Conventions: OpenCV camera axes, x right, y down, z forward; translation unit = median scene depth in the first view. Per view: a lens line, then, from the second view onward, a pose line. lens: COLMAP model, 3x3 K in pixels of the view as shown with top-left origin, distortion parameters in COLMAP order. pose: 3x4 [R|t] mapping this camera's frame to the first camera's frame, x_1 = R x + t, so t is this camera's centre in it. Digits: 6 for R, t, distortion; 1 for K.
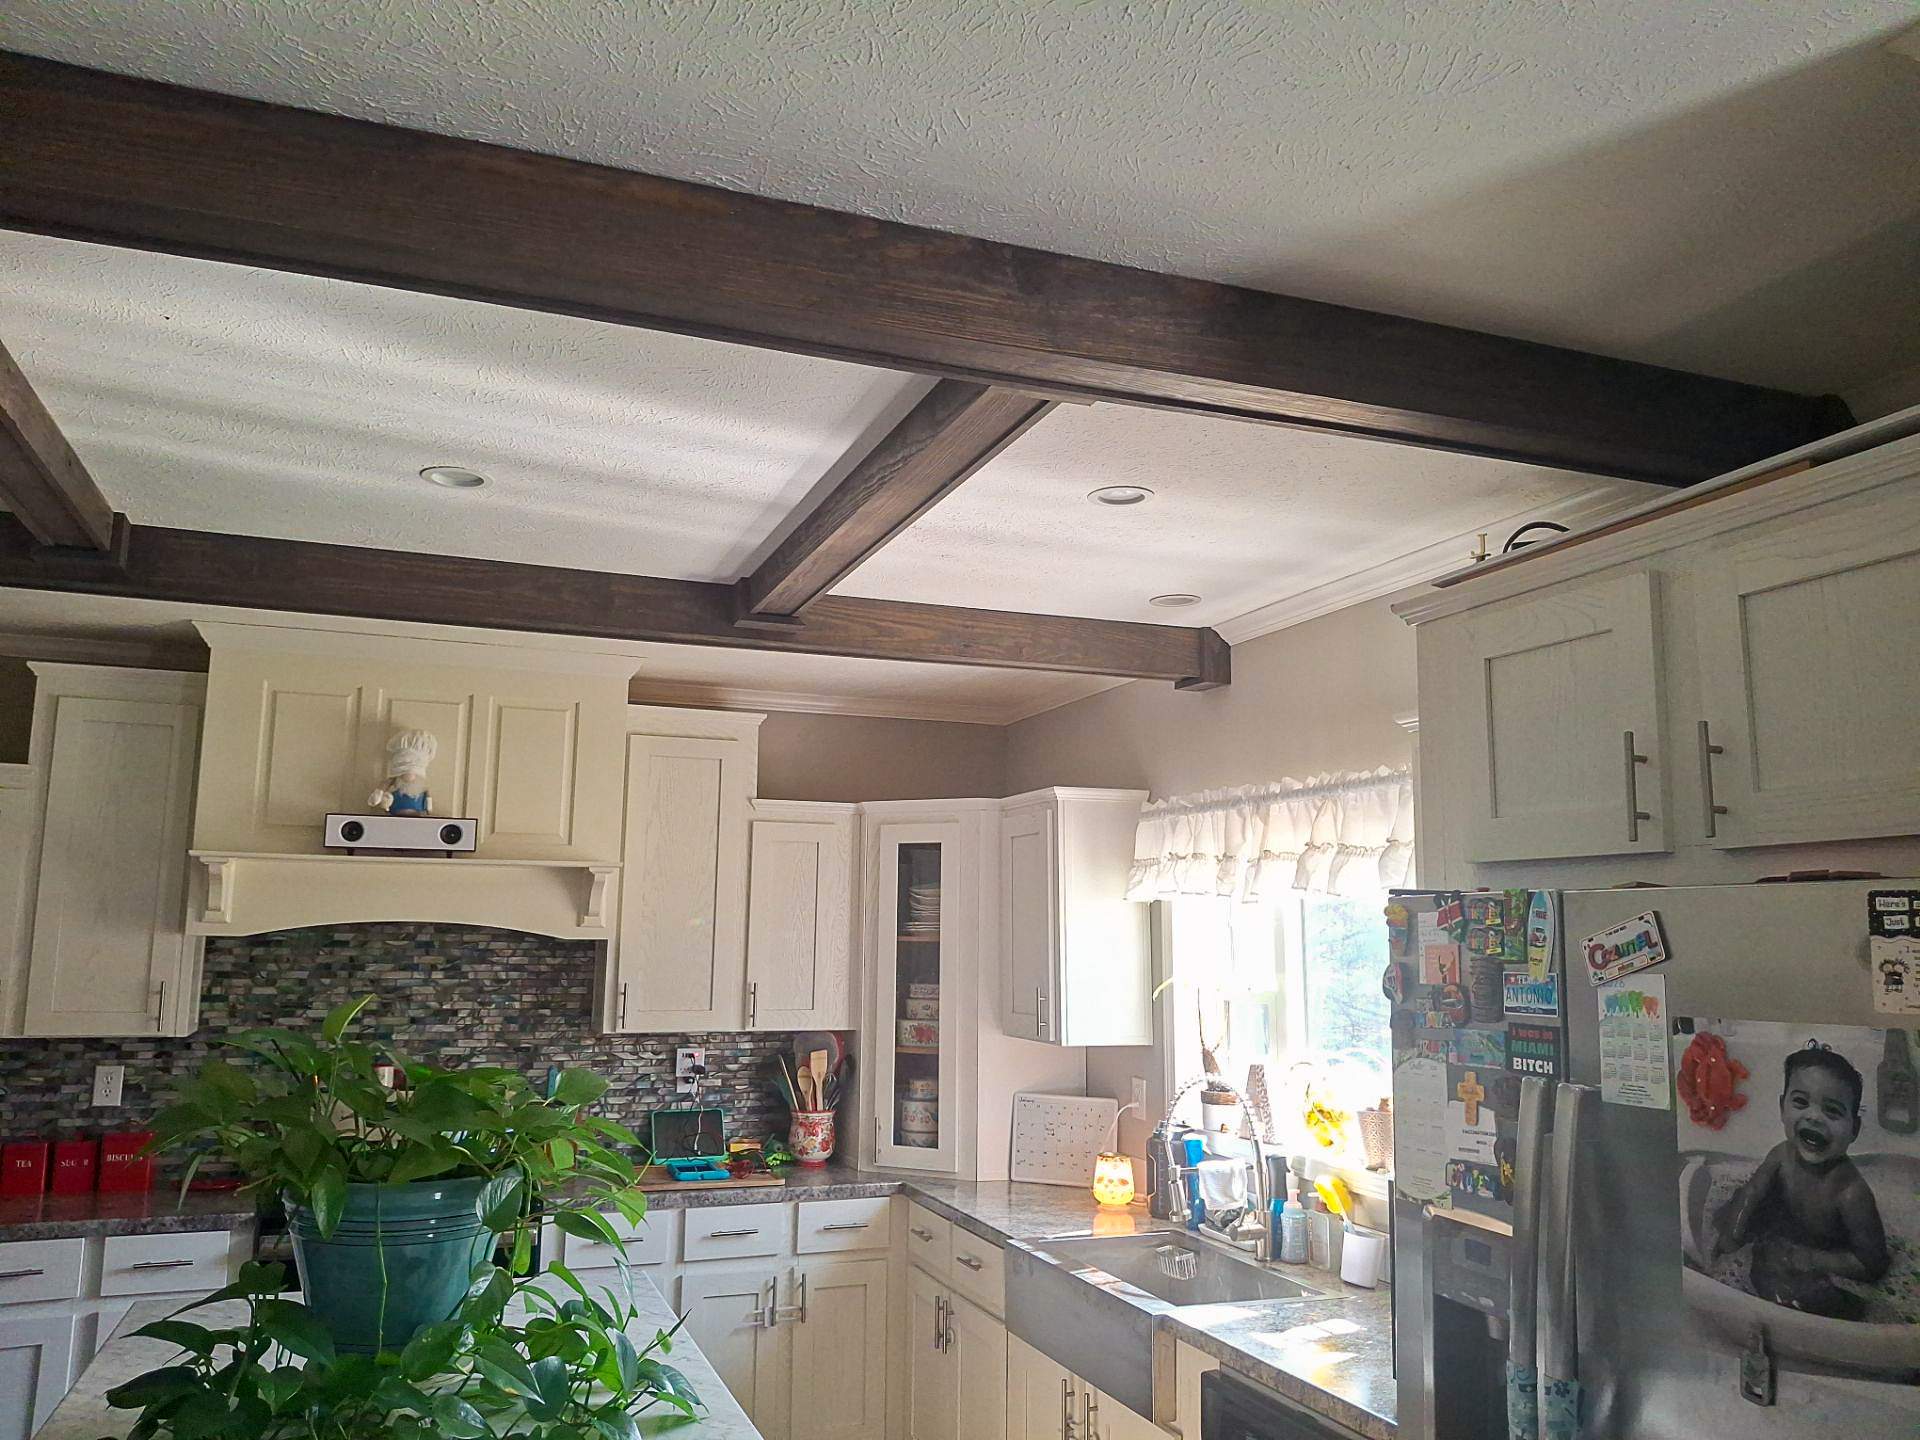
lens RADIAL K [[1434.8, 0, 930.0], [0, 1434.8, 713.9], [0, 0, 1]] dist [0.071064, -0.121584]
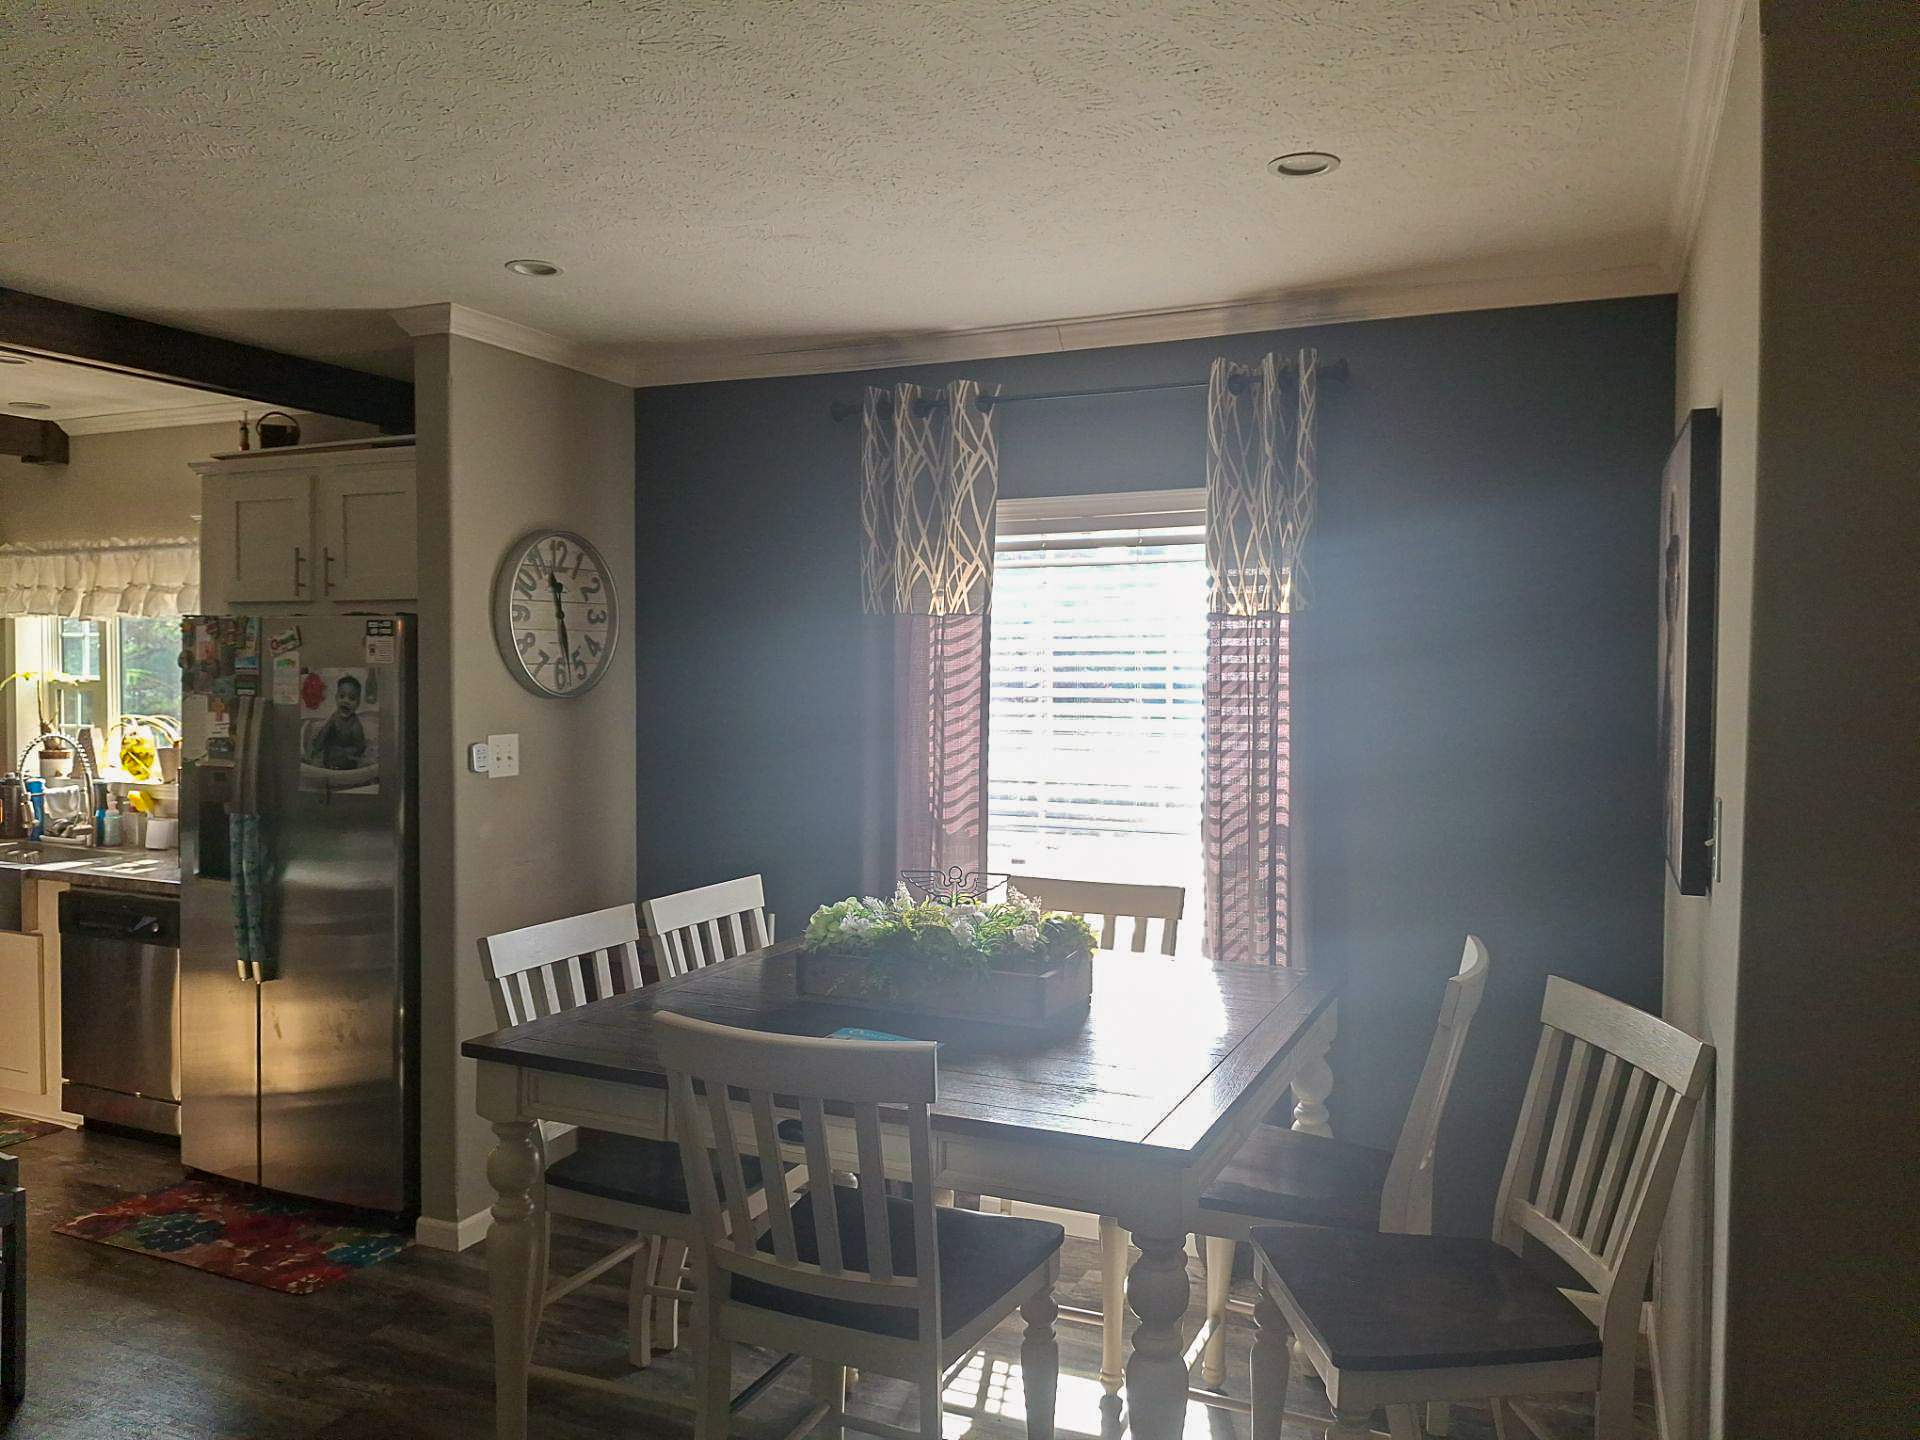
lens RADIAL K [[1434.8, 0, 930.0], [0, 1434.8, 713.9], [0, 0, 1]] dist [0.071064, -0.121584]
pose [[0.713093, -0.031901, 0.700343, -0.358057], [-0.103662, 0.983185, 0.150335, -0.154125], [-0.693363, -0.179802, 0.697796, -1.156432]]
